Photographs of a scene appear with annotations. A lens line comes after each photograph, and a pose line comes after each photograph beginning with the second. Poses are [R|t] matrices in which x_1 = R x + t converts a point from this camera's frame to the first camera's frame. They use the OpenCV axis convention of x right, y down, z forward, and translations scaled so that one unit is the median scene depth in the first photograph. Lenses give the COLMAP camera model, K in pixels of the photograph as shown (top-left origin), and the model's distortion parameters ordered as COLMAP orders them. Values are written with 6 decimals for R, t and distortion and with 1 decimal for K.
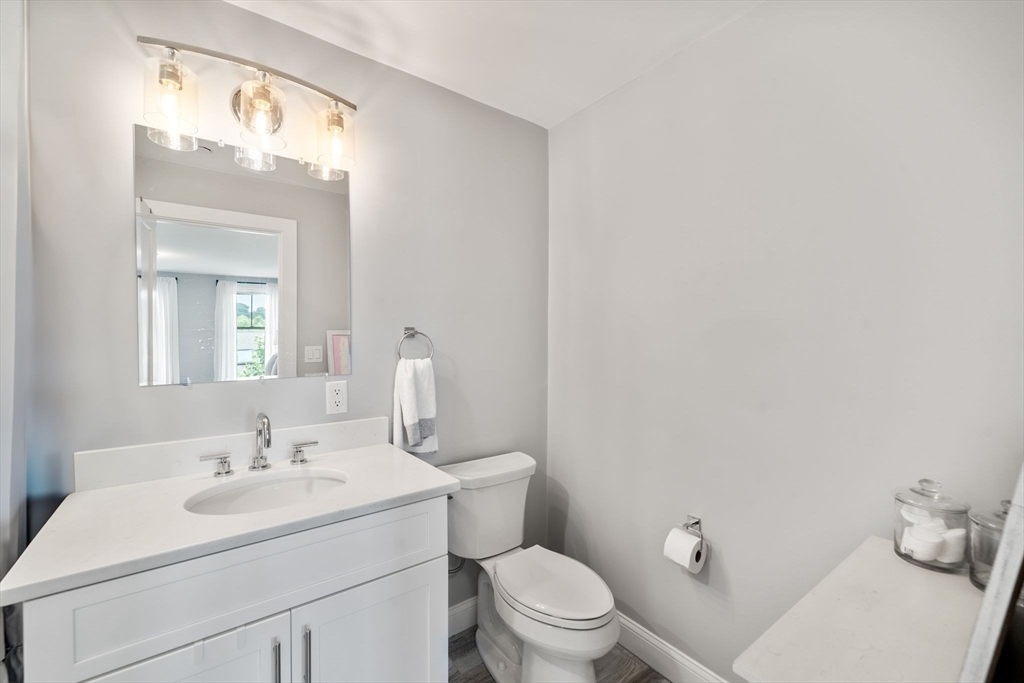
lens RADIAL K [[427.1, 0, 512.0], [0, 427.1, 341.5], [0, 0, 1]] dist [-0.000956, -0.000149]
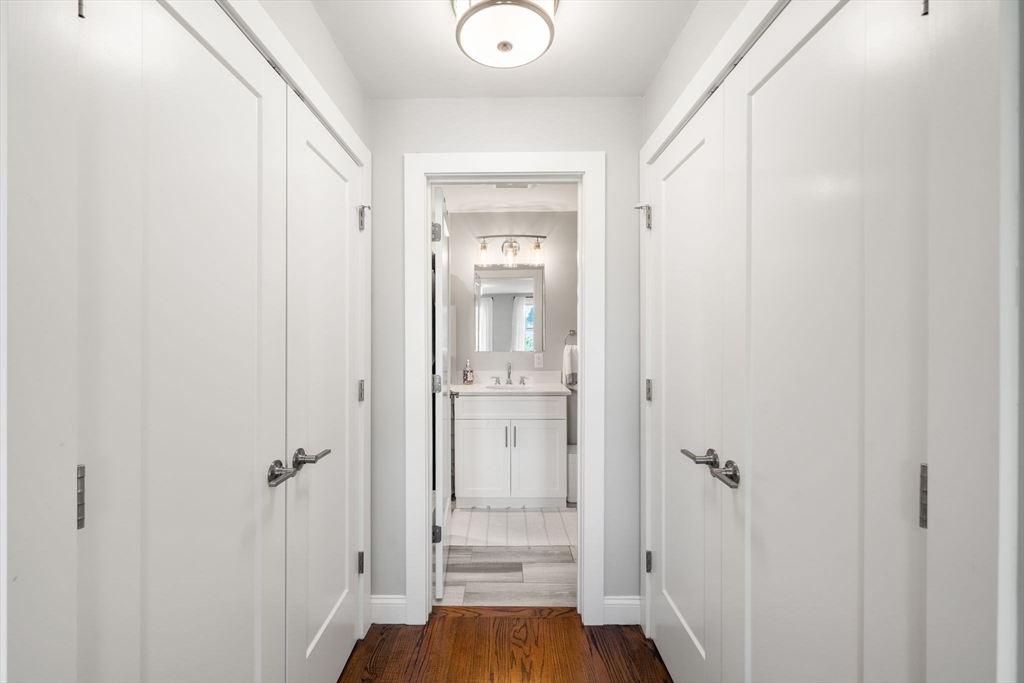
lens RADIAL K [[414.3, 0, 512.2], [0, 414.3, 328.8], [0, 0, 1]] dist [0.000235, 0.000041]
pose [[0.812480, -0.010645, -0.582892, 0.835714], [-0.005848, 0.999634, -0.026408, 0.017413], [0.582960, 0.024865, 0.812120, -0.980111]]
